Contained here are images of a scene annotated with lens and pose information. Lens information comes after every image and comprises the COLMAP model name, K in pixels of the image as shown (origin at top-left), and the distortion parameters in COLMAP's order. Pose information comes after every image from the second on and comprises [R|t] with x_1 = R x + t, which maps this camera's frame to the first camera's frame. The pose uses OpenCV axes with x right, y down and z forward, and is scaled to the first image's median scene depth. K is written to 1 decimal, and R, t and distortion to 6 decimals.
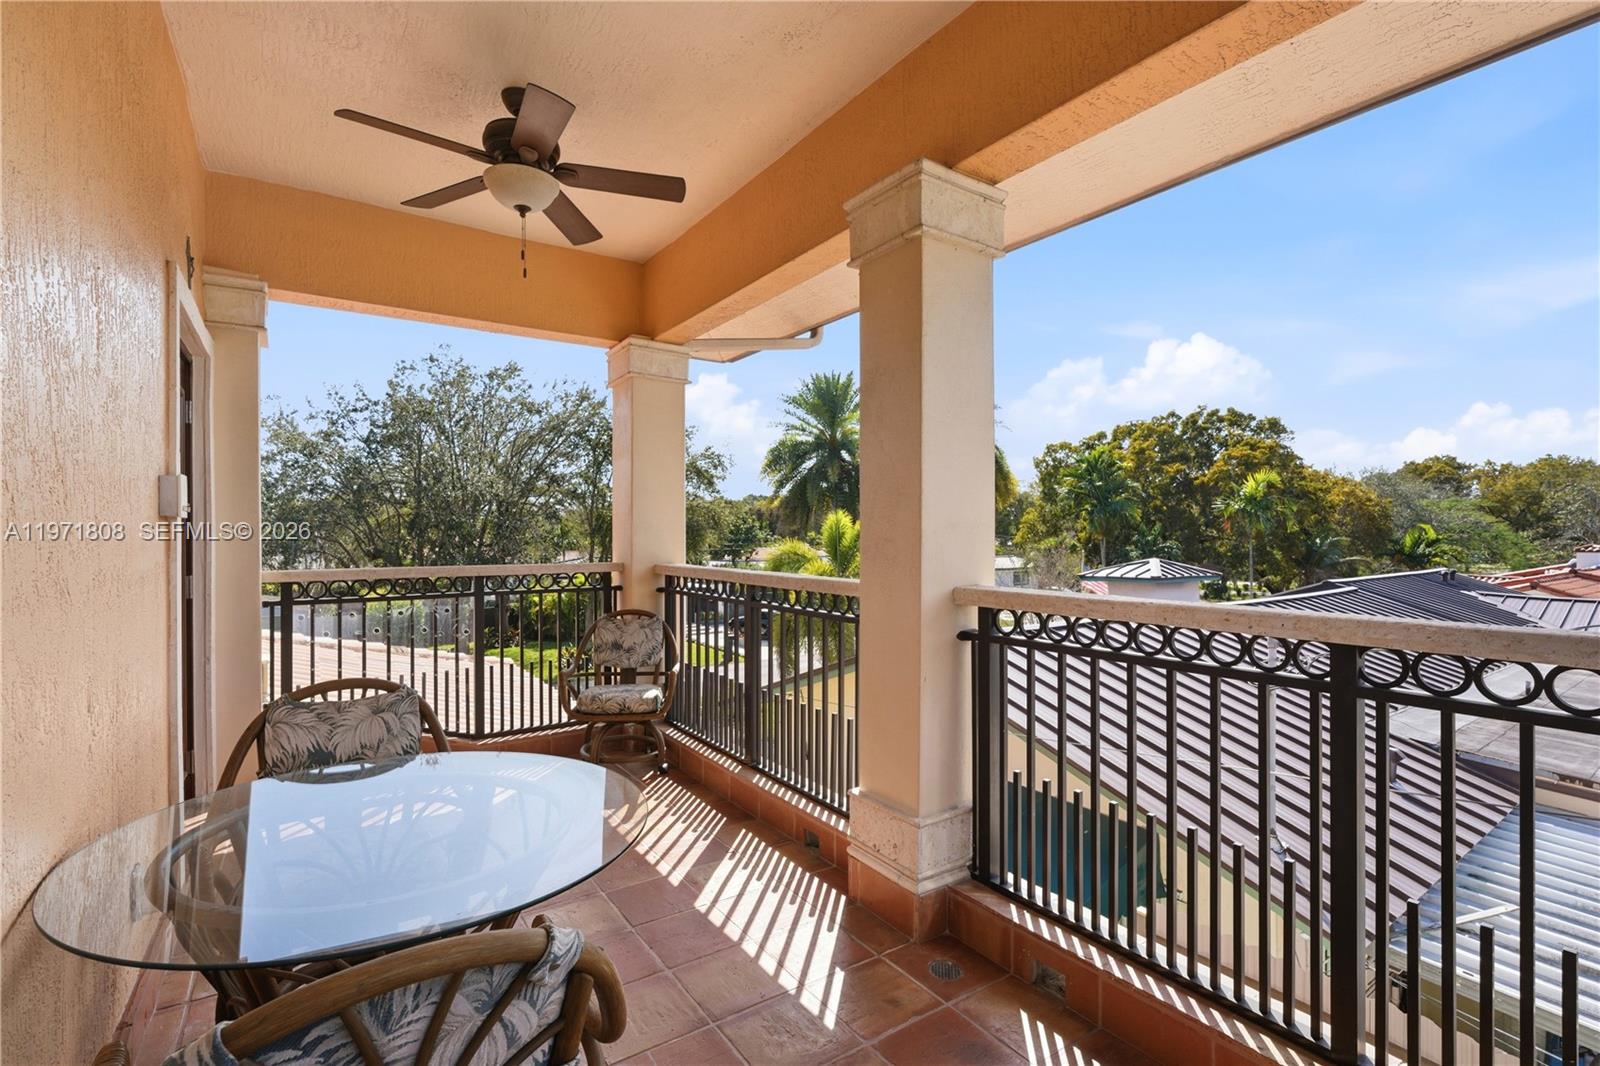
lens RADIAL K [[718.5, 0, 807.0], [0, 718.5, 534.9], [0, 0, 1]] dist [-0.000617, 0.000083]
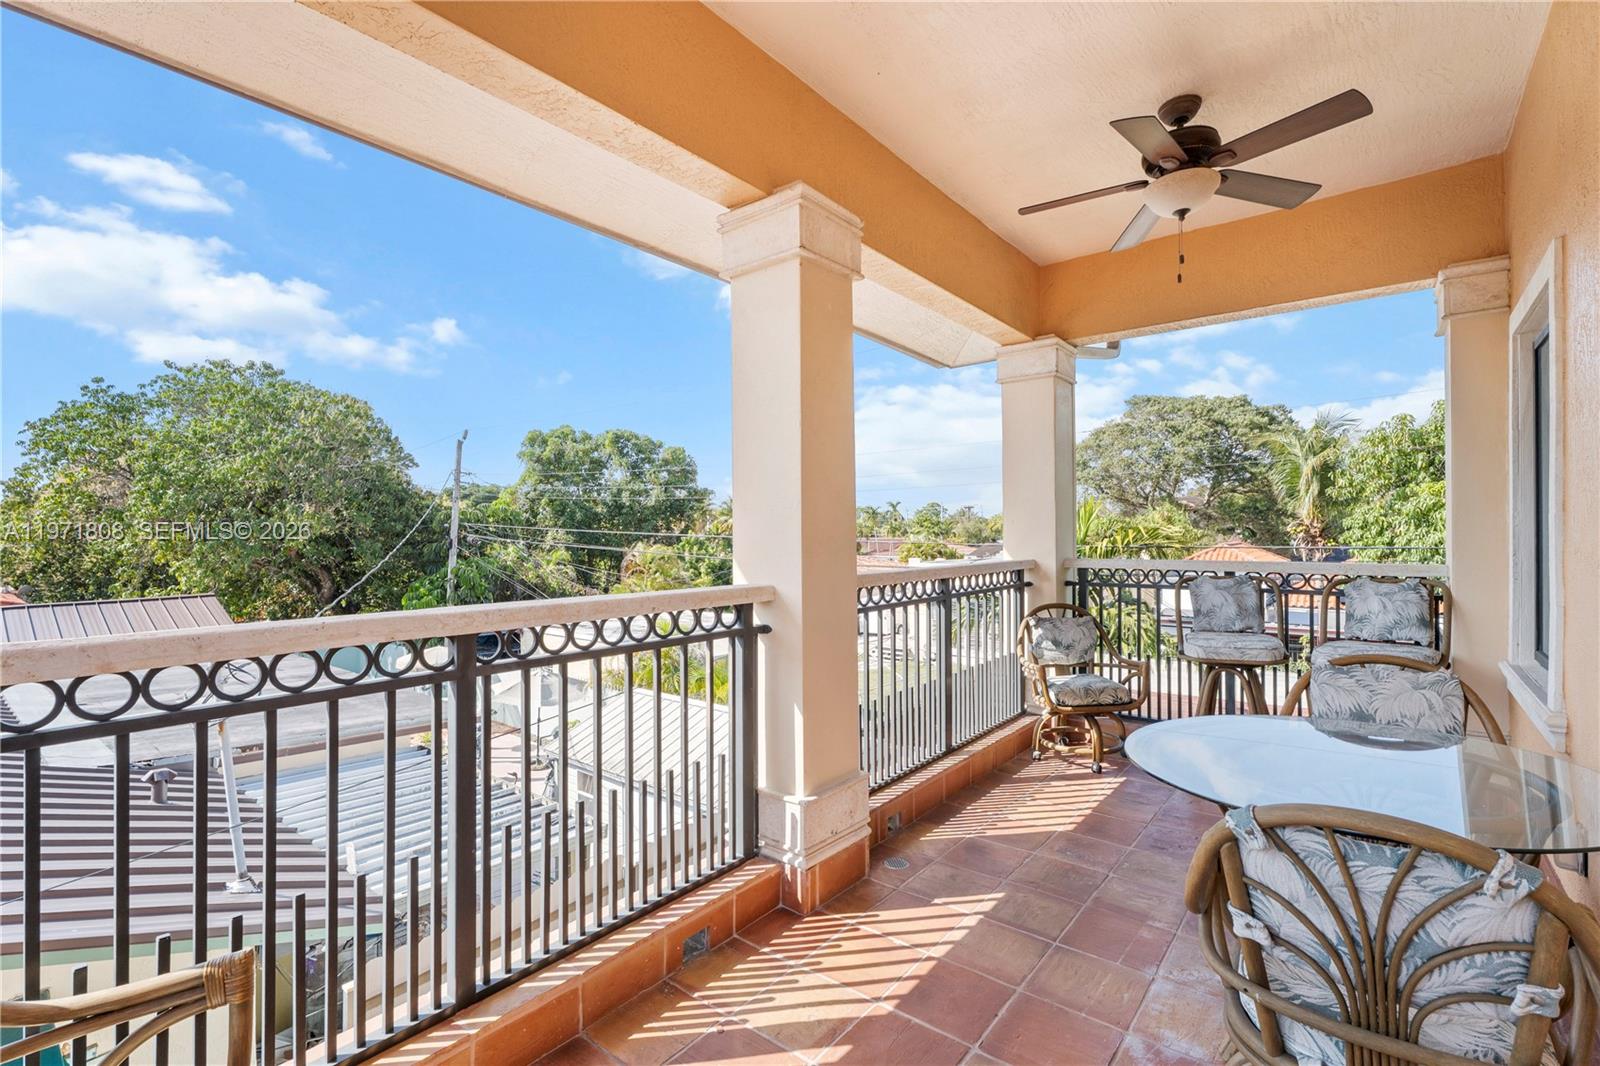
lens RADIAL K [[718.5, 0, 807.0], [0, 718.5, 534.9], [0, 0, 1]] dist [-0.000617, 0.000083]
pose [[-0.282876, 0.014915, 0.959041, -0.476615], [0.006923, 0.999885, -0.013509, 0.008302], [-0.959132, 0.002819, -0.282946, 0.704052]]
